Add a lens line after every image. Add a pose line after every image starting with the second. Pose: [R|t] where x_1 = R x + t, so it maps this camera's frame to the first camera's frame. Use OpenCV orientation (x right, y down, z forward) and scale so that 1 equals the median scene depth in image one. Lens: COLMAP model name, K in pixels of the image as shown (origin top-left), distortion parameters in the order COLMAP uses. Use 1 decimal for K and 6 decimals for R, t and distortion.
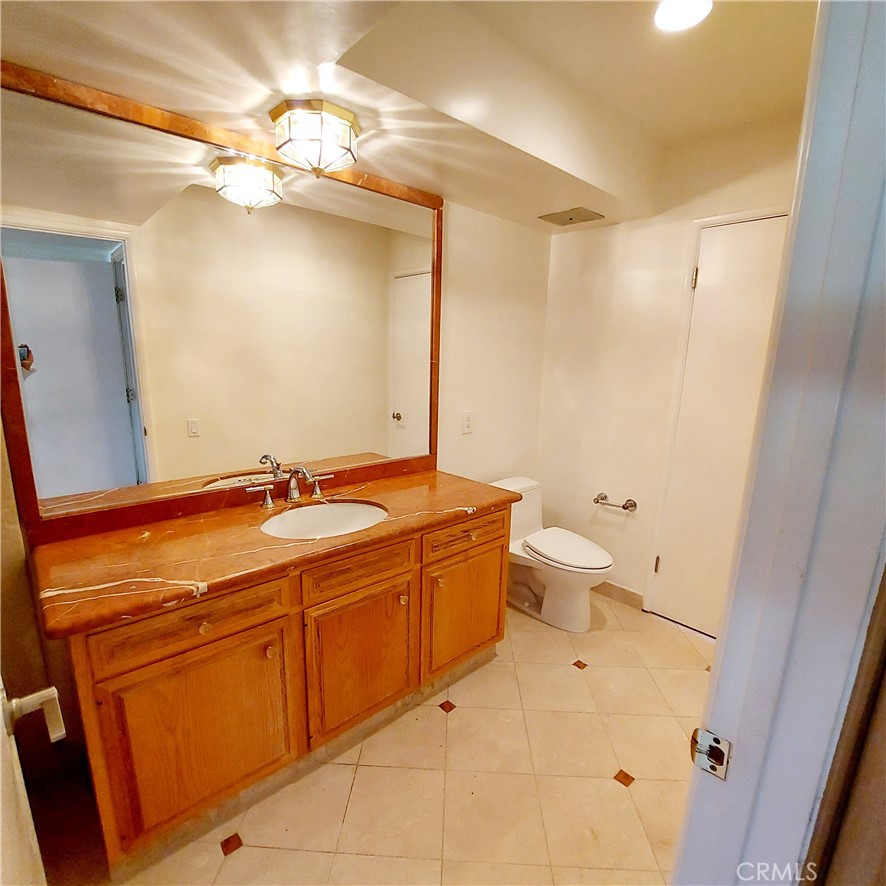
lens RADIAL K [[474.7, 0, 435.9], [0, 474.7, 449.3], [0, 0, 1]] dist [-0.016643, -0.002887]
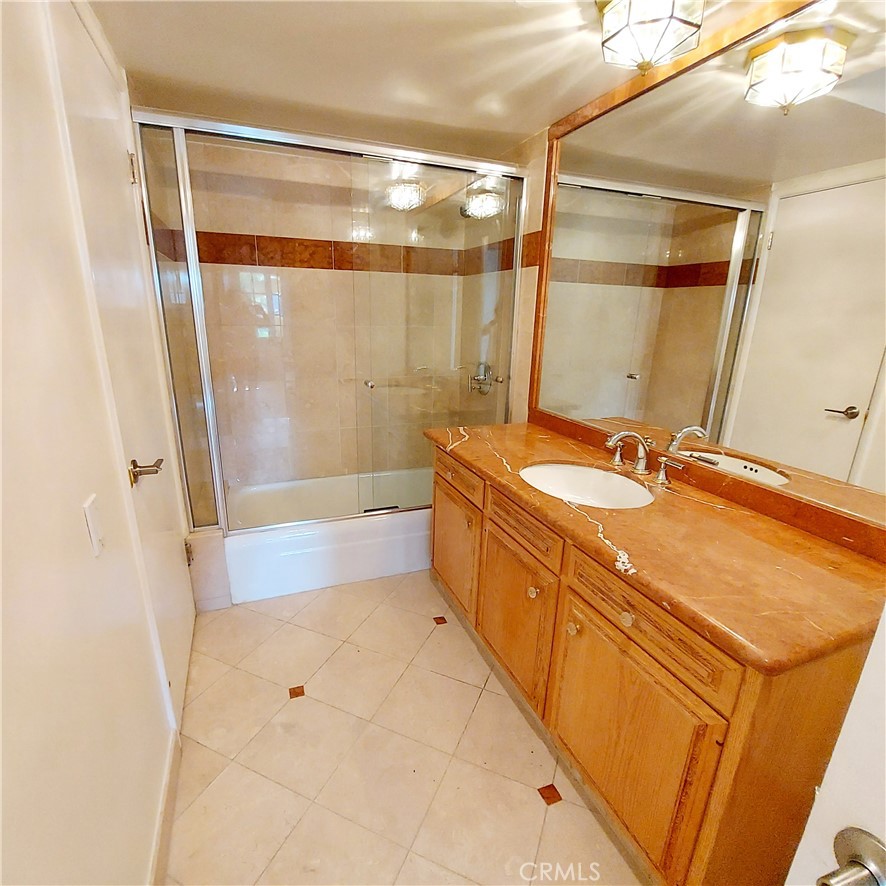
lens RADIAL K [[474.7, 0, 433.9], [0, 474.7, 449.3], [0, 0, 1]] dist [-0.016643, -0.002887]
pose [[-0.359153, 0.229104, -0.904721, 0.718960], [-0.211311, 0.924263, 0.317939, -0.149398], [0.909041, 0.305367, -0.283540, 1.038361]]
